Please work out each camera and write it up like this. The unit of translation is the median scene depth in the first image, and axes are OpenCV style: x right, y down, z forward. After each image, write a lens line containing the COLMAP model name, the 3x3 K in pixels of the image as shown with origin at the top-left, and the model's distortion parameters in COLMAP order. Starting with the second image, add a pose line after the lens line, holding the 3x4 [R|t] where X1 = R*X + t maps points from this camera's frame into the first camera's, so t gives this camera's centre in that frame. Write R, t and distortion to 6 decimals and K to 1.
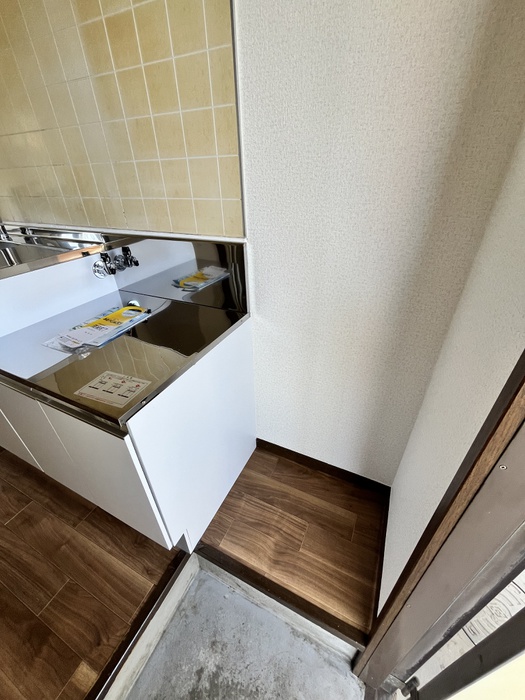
lens RADIAL K [[284.2, 0, 262.1], [0, 284.2, 347.6], [0, 0, 1]] dist [-0.002616, -0.000299]
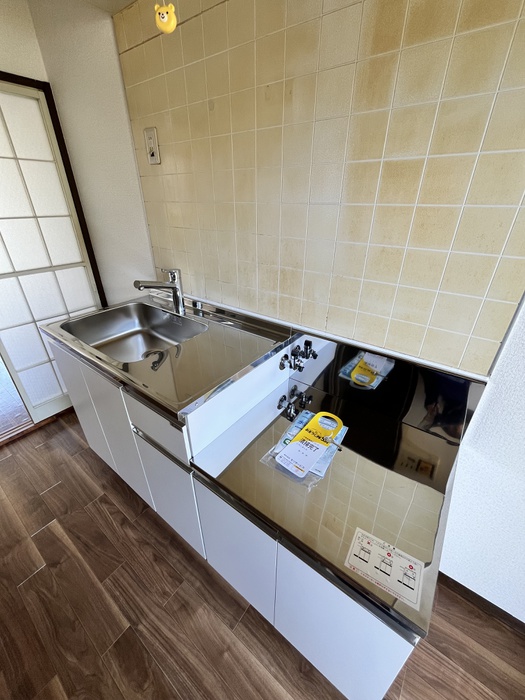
lens RADIAL K [[284.2, 0, 262.1], [0, 284.2, 347.6], [0, 0, 1]] dist [-0.002616, -0.000299]
pose [[0.979983, 0.113695, -0.163423, -0.537191], [-0.124497, 0.990557, -0.057419, -0.286610], [0.155352, 0.076616, 0.984884, -0.007663]]
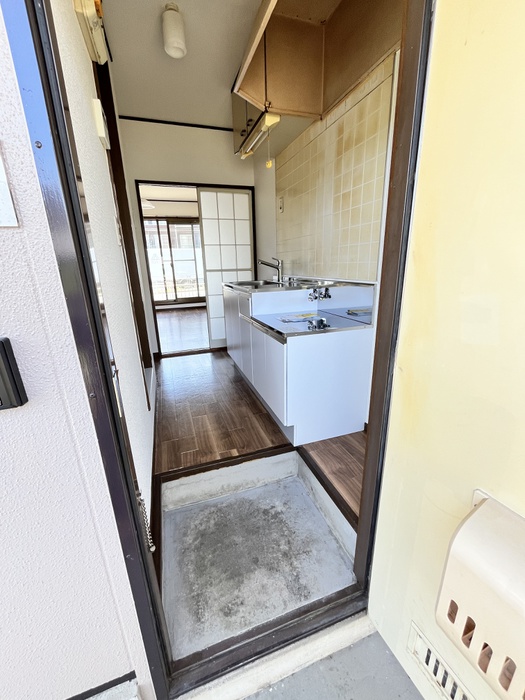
lens RADIAL K [[284.2, 0, 262.1], [0, 284.2, 347.6], [0, 0, 1]] dist [-0.002616, -0.000299]
pose [[0.699794, 0.207277, -0.683611, 0.651149], [-0.366129, 0.925795, -0.094087, 0.386123], [0.613382, 0.316131, 0.723756, -0.551776]]
